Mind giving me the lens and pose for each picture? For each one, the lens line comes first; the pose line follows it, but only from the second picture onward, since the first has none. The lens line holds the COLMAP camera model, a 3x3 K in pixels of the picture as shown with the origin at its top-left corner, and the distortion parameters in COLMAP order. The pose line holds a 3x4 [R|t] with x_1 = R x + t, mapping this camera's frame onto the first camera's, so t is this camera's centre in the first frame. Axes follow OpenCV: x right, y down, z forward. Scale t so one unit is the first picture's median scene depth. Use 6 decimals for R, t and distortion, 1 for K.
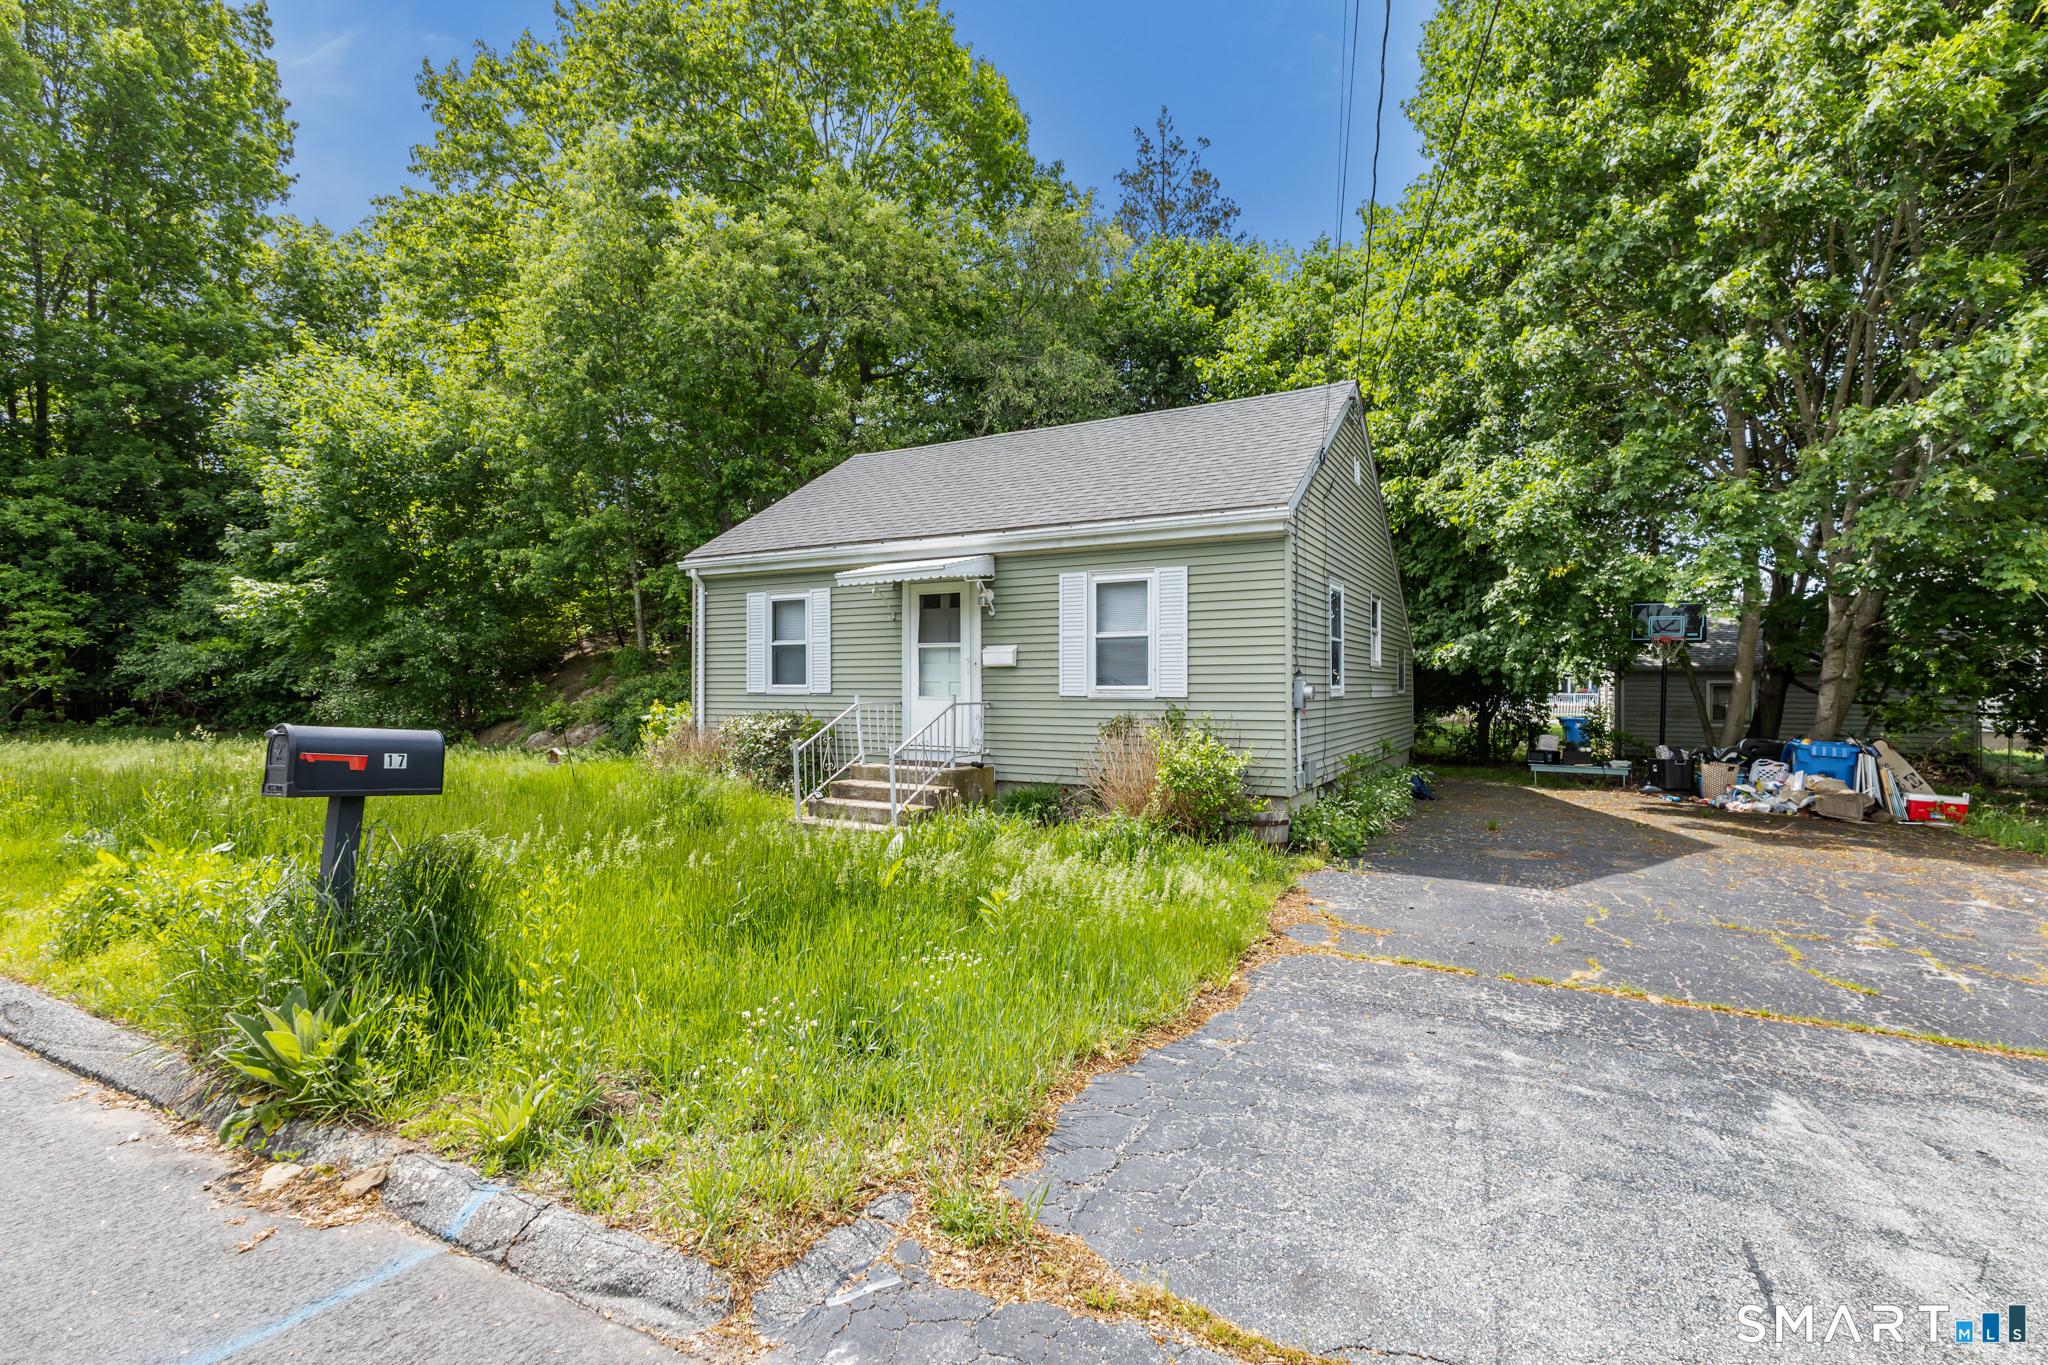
lens RADIAL K [[943.6, 0, 1019.1], [0, 943.6, 694.0], [0, 0, 1]] dist [-0.001647, -0.000317]
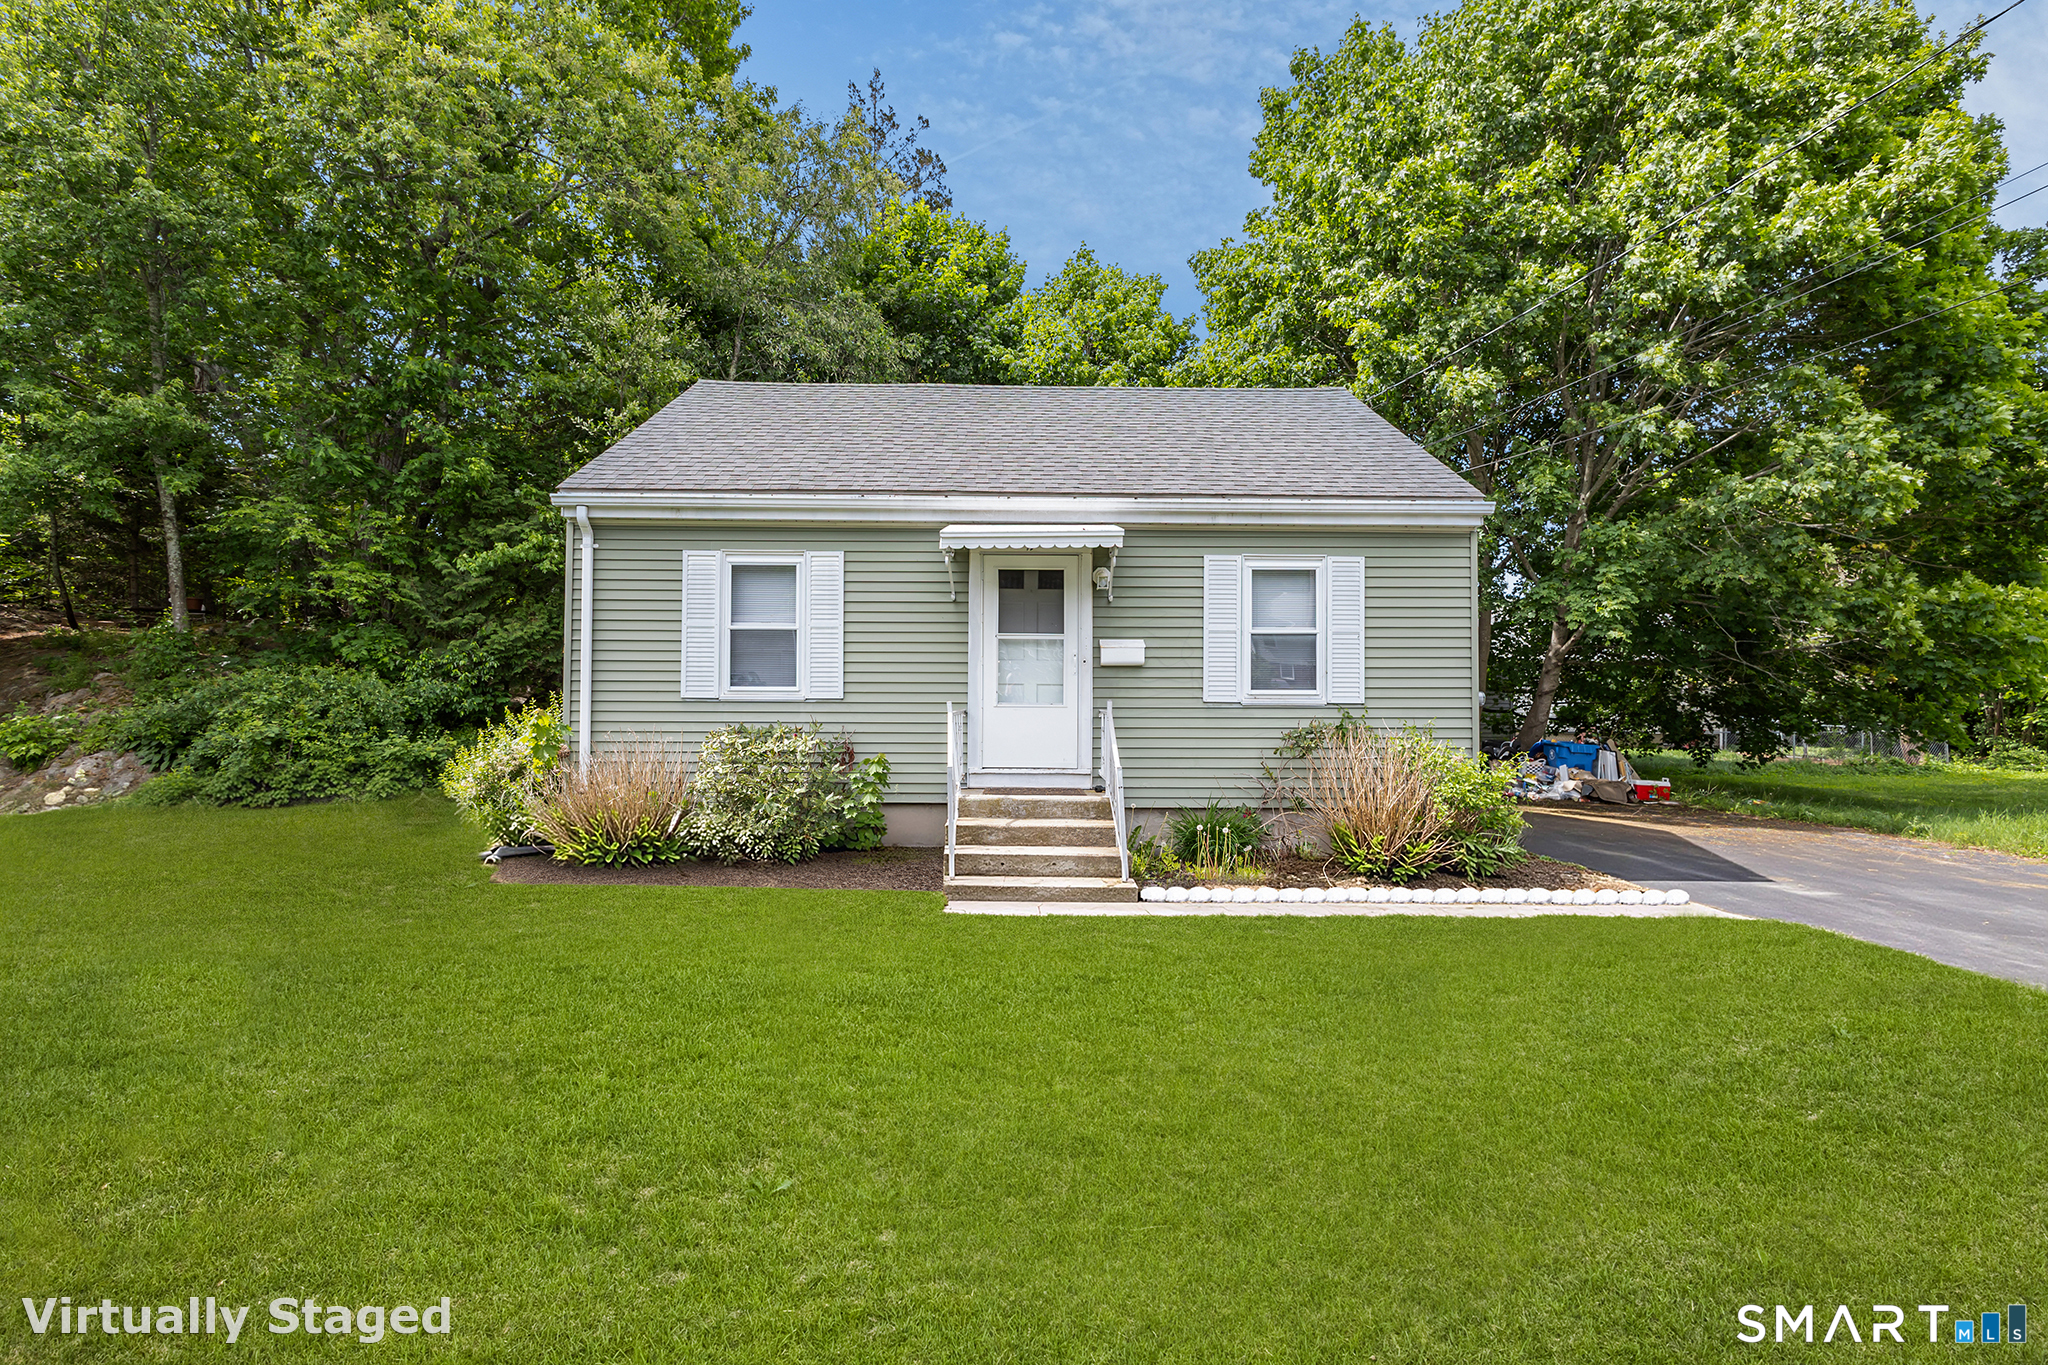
lens RADIAL K [[943.6, 0, 1019.1], [0, 943.6, 694.0], [0, 0, 1]] dist [-0.001647, -0.000317]
pose [[0.865304, 0.006066, 0.501210, -0.491607], [-0.000110, 0.999929, -0.011910, 0.004723], [-0.501247, 0.010251, 0.865244, 0.347963]]
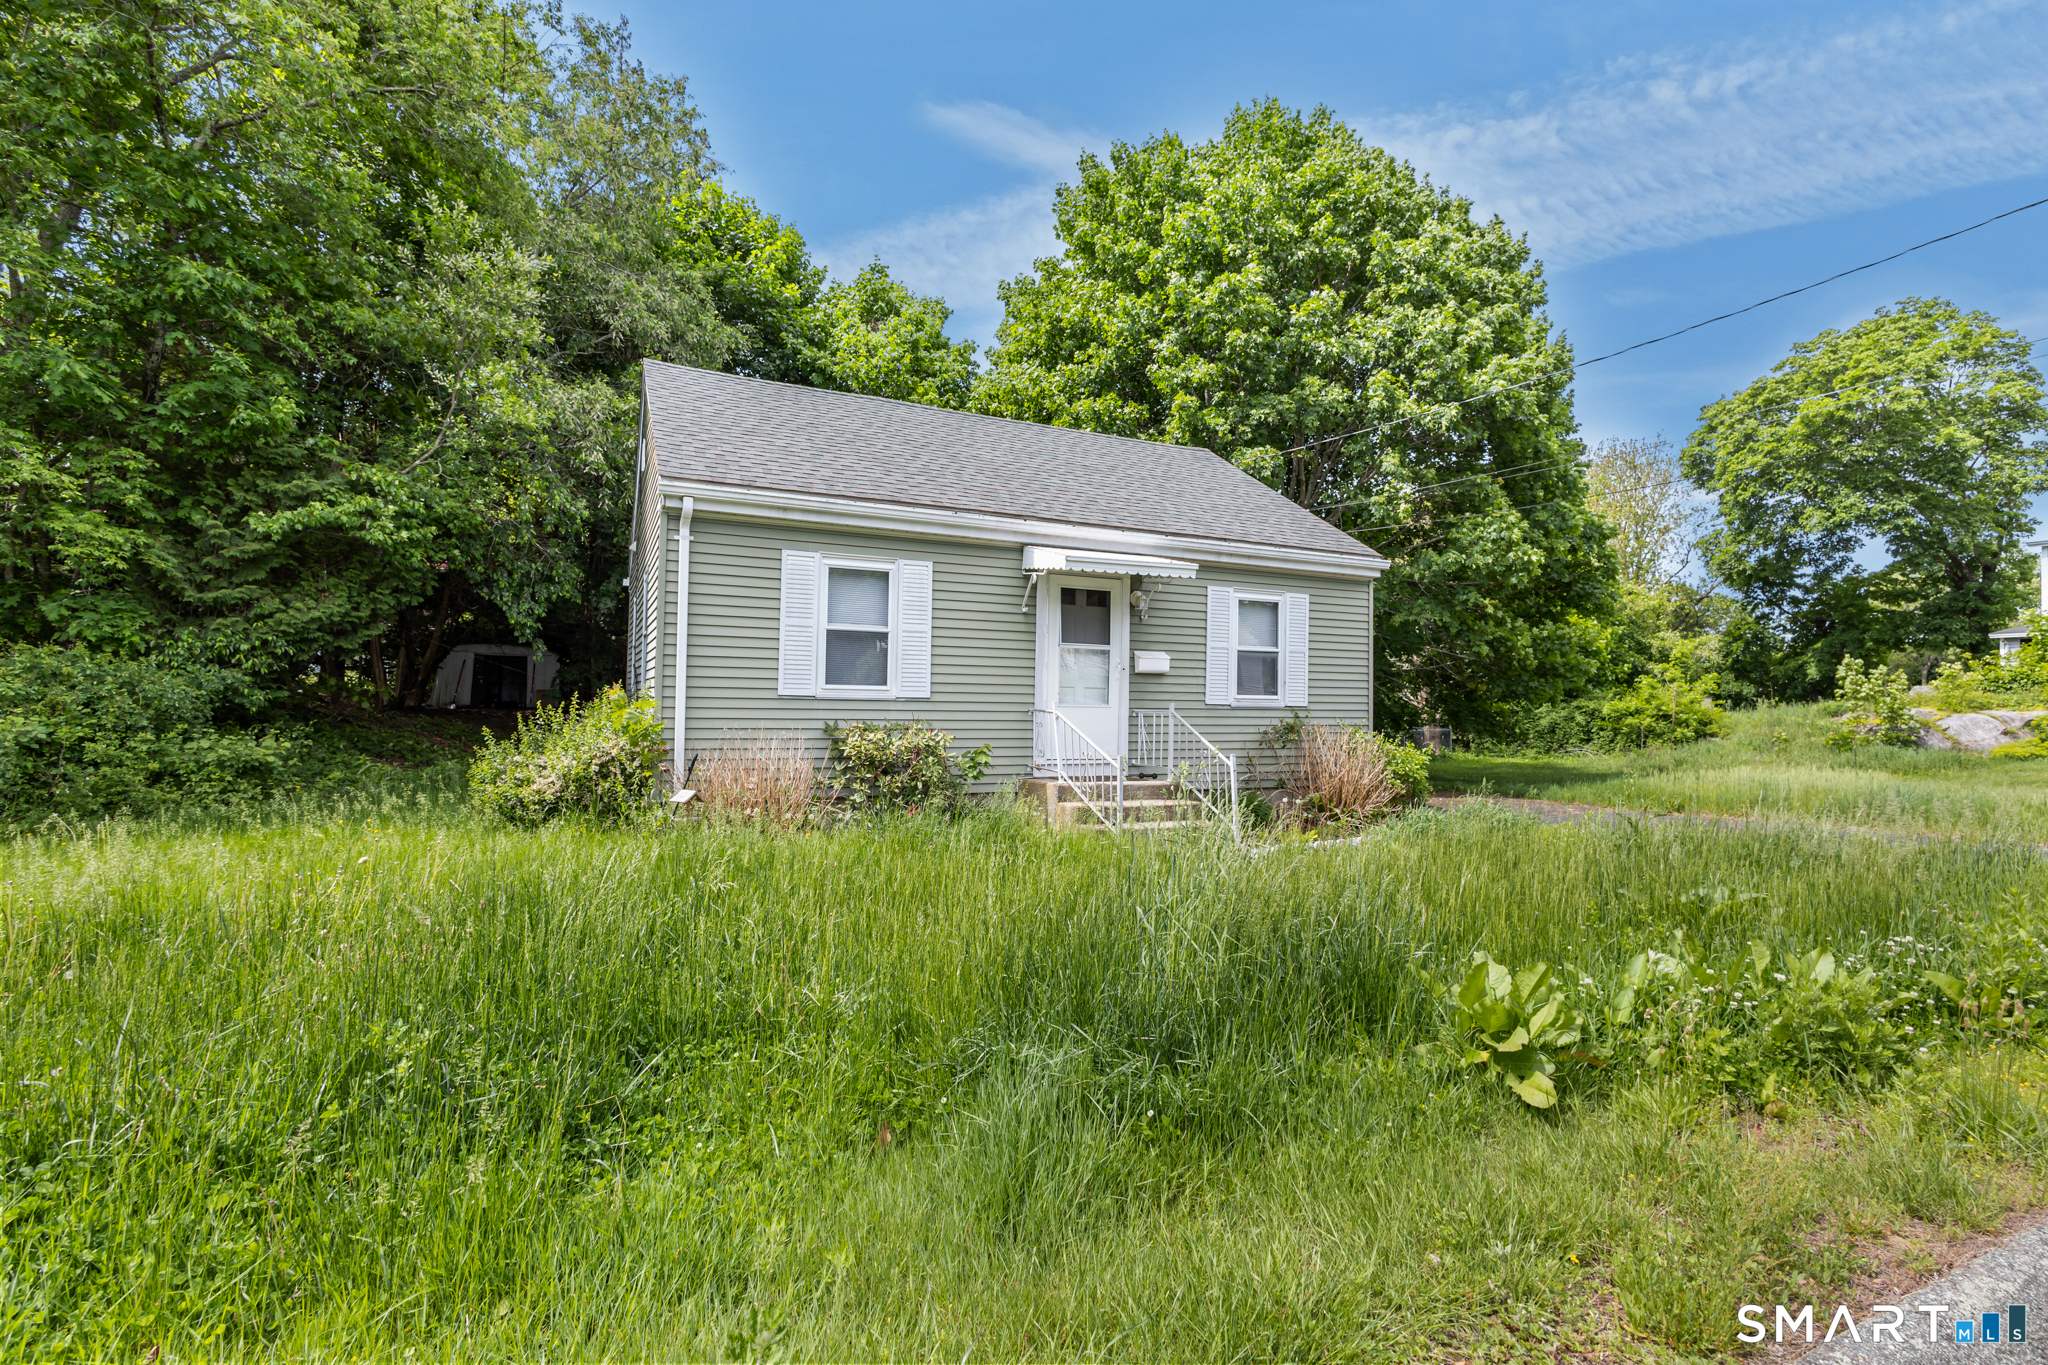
lens RADIAL K [[966.9, 0, 1030.9], [0, 966.9, 676.5], [0, 0, 1]] dist [-0.001912, -0.000098]
pose [[0.568182, 0.032667, 0.822254, -0.893673], [-0.007877, 0.999382, -0.034262, 0.009173], [-0.822865, 0.012990, 0.568089, 0.534380]]
